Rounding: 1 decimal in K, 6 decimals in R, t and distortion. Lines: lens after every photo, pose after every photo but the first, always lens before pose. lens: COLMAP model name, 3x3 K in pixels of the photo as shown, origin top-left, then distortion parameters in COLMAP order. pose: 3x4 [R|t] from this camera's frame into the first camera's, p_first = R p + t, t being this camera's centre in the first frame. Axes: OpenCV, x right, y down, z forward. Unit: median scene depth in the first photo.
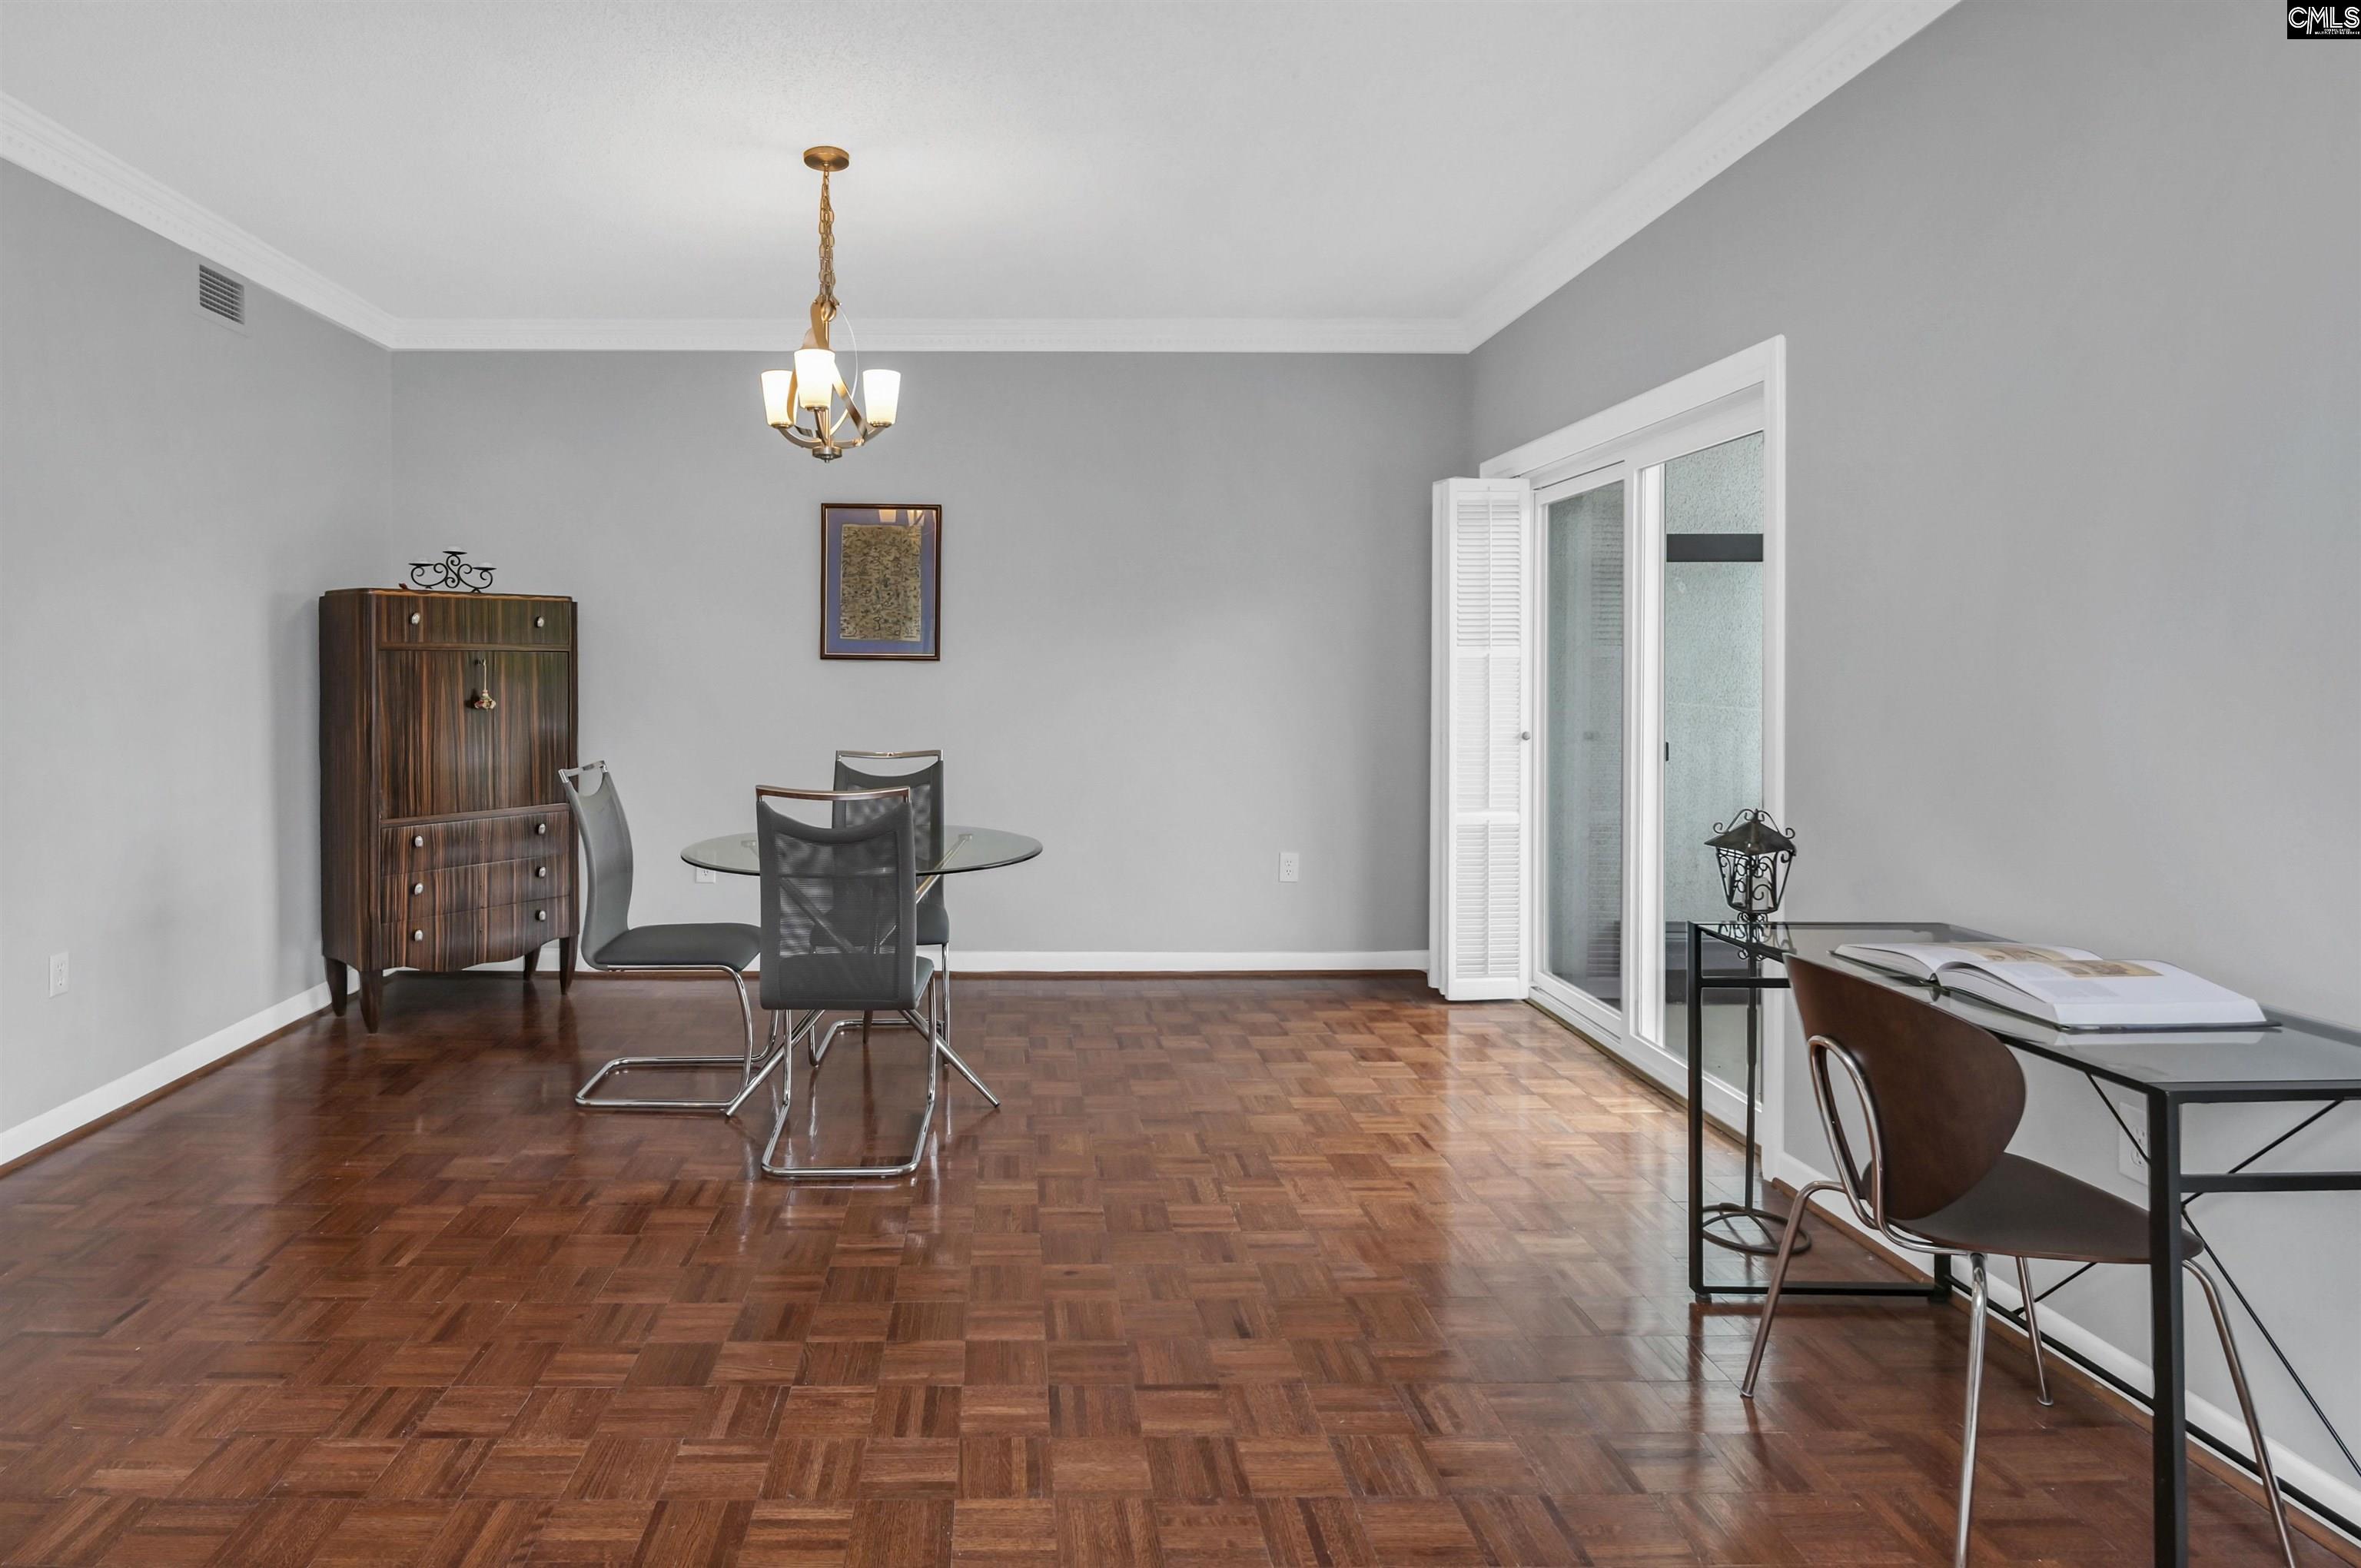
lens RADIAL K [[1247.1, 0, 1037.1], [0, 1247.1, 760.6], [0, 0, 1]] dist [0.001452, 0.000222]
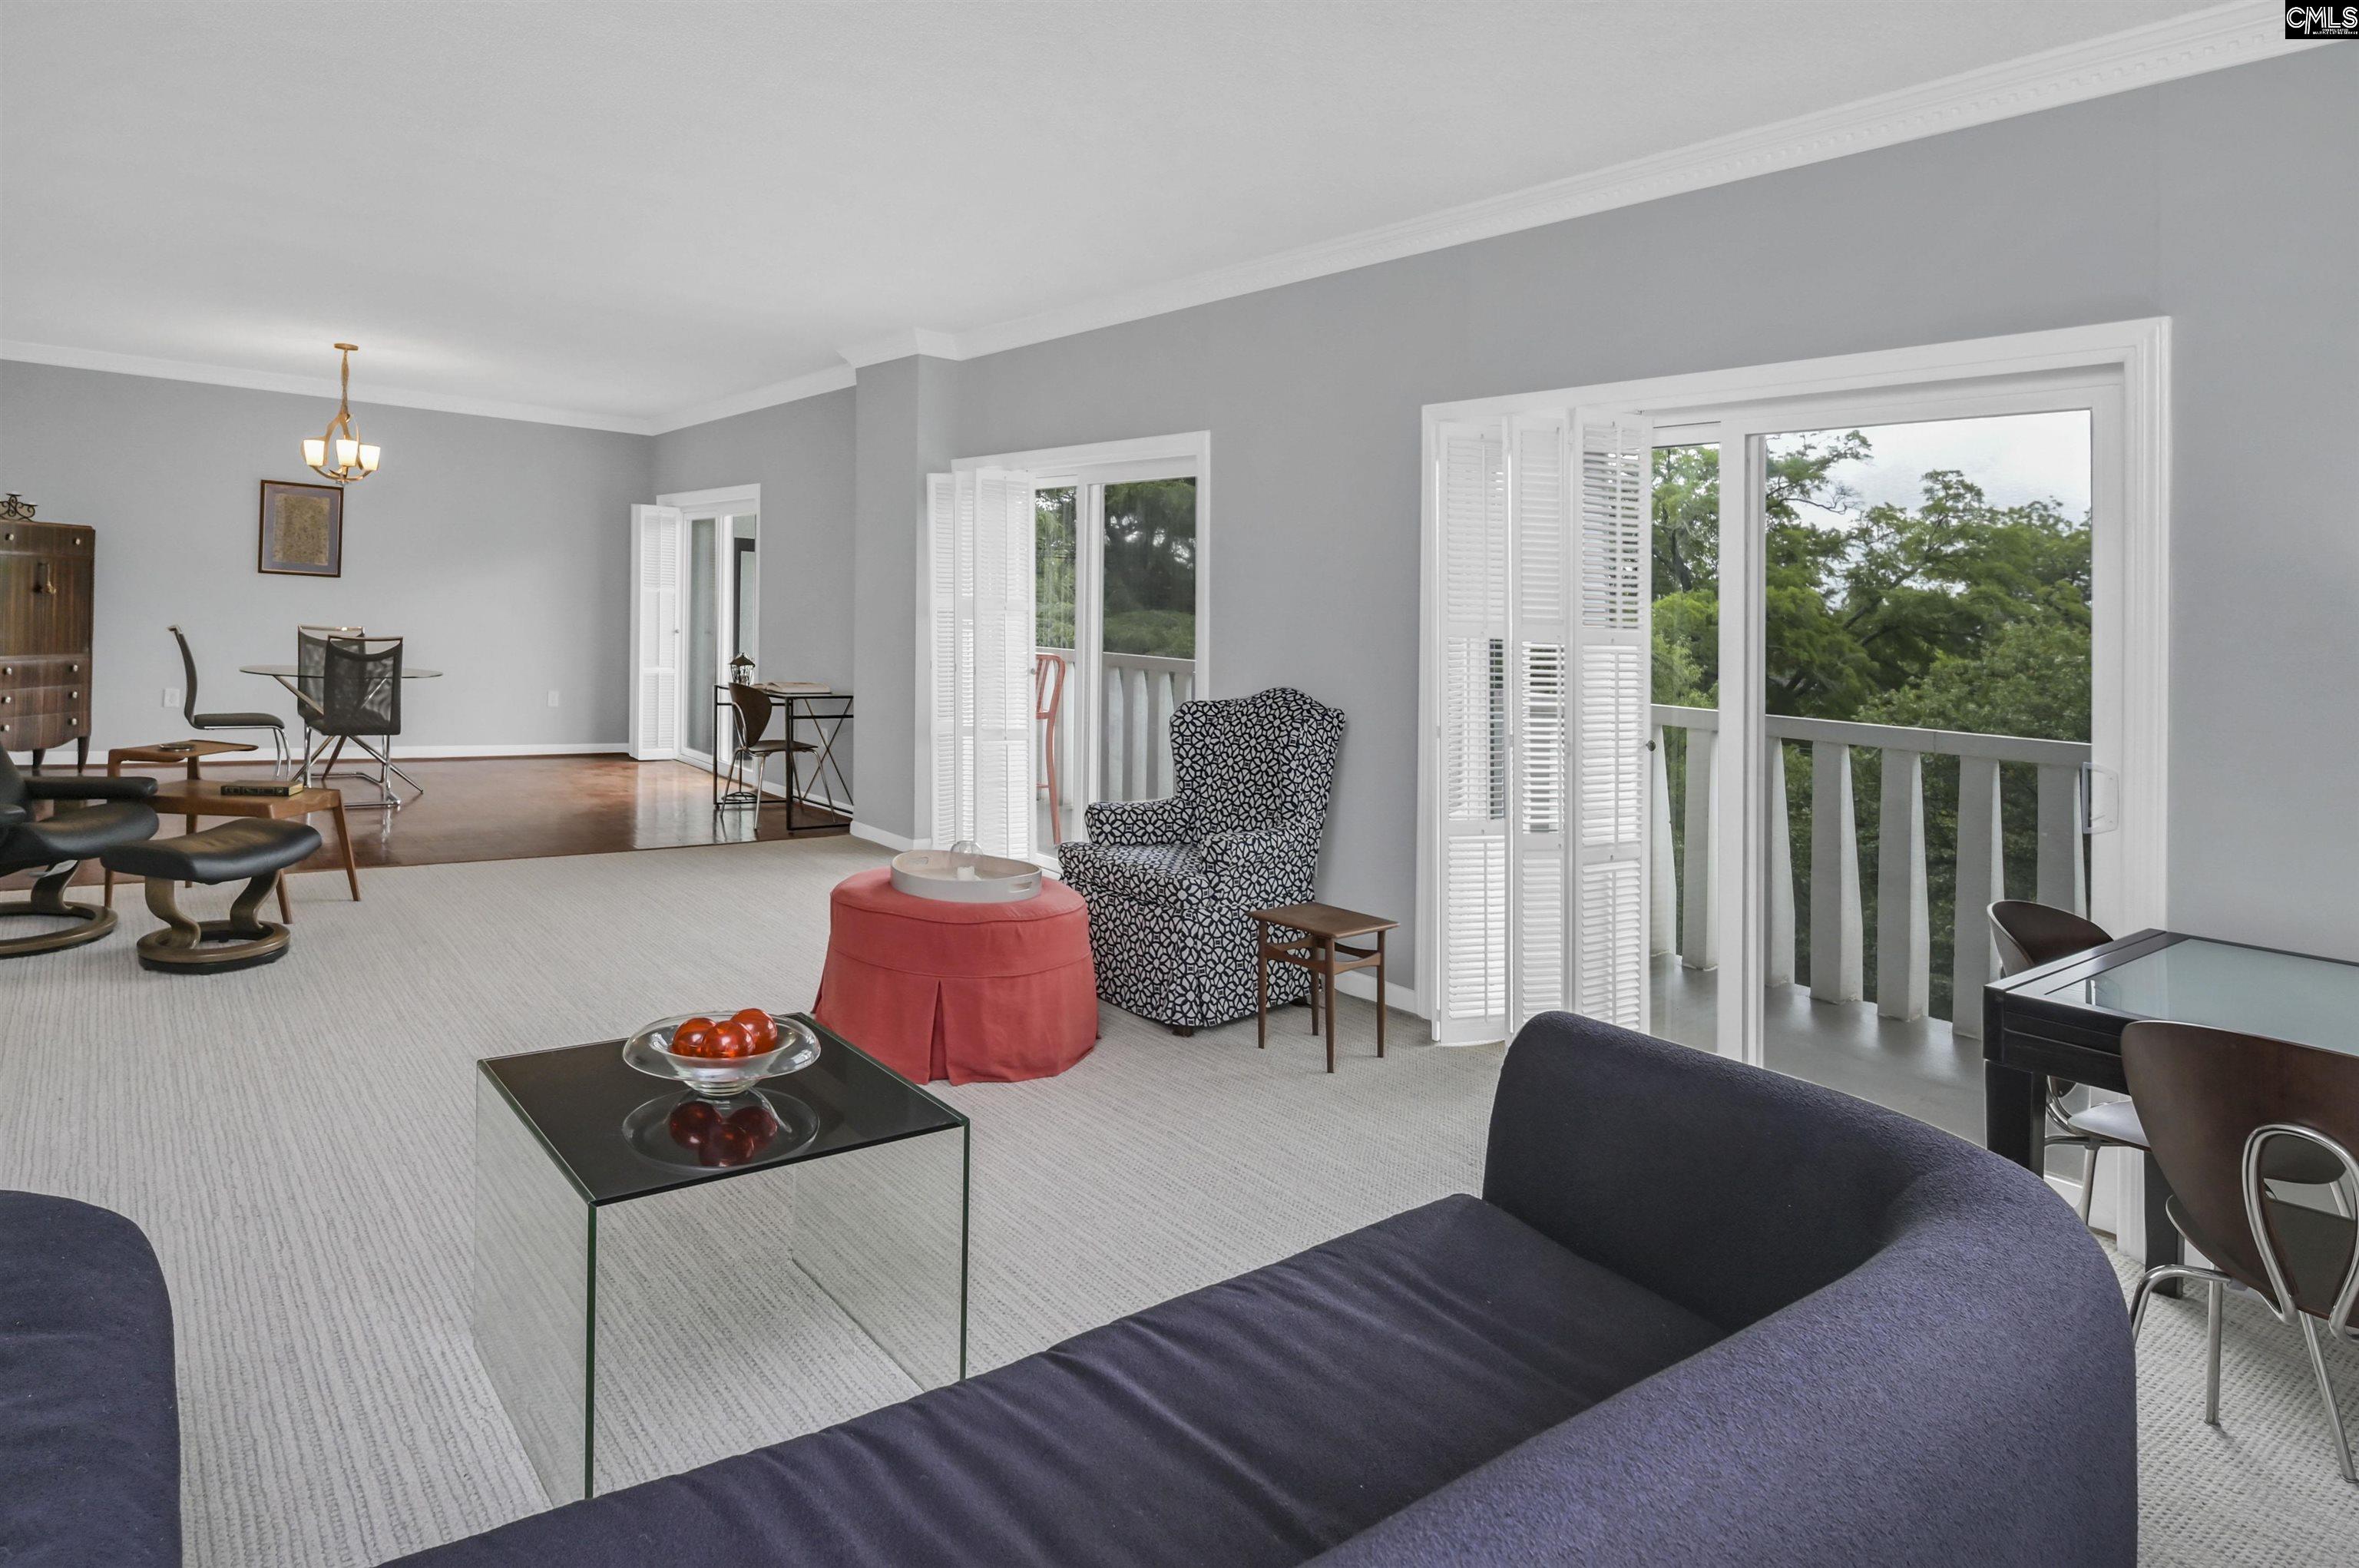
lens RADIAL K [[1369.0, 0, 1126.3], [0, 1369.0, 694.7], [0, 0, 1]] dist [-0.001089, -0.001081]
pose [[0.797258, 0.006226, 0.603606, -0.387393], [-0.005711, 0.999980, -0.002772, 0.087569], [-0.603611, -0.001237, 0.797278, -1.270261]]
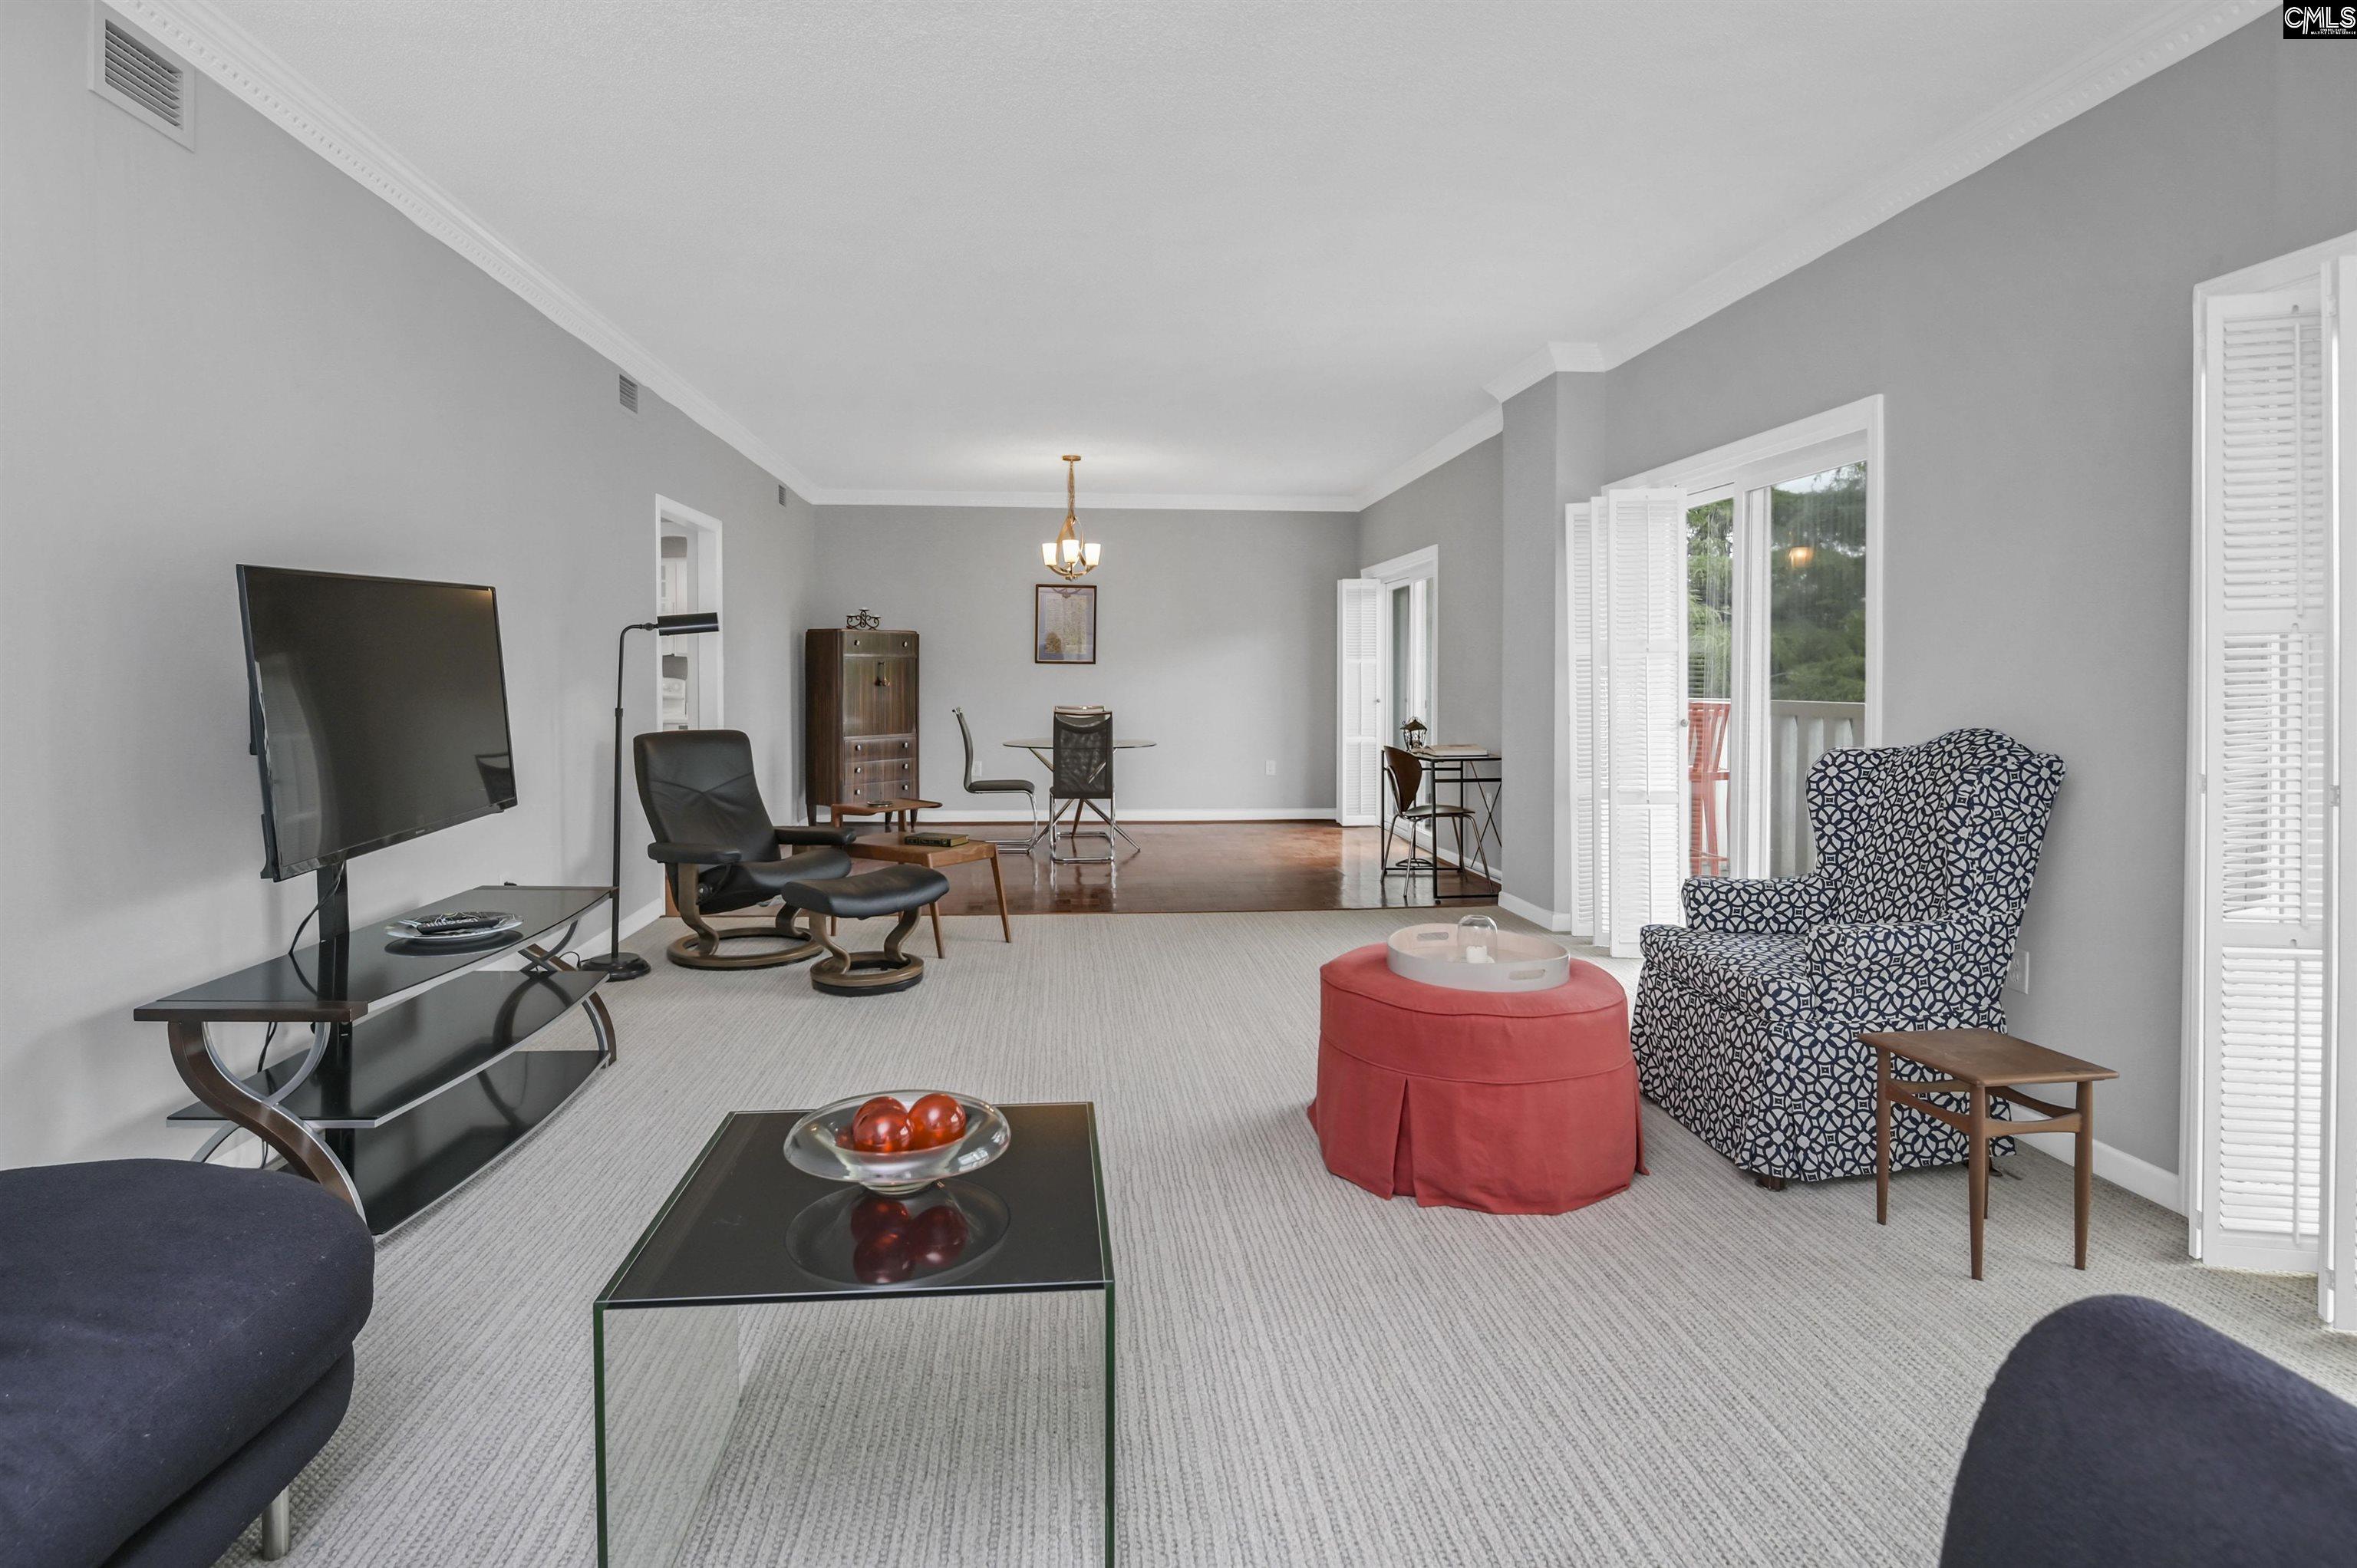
lens RADIAL K [[1296.5, 0, 1173.5], [0, 1296.5, 803.1], [0, 0, 1]] dist [-0.002673, -0.001777]
pose [[0.997118, -0.003575, 0.075783, -0.123540], [0.001947, 0.999766, 0.021544, 0.106113], [-0.075842, -0.021334, 0.996892, -1.178048]]
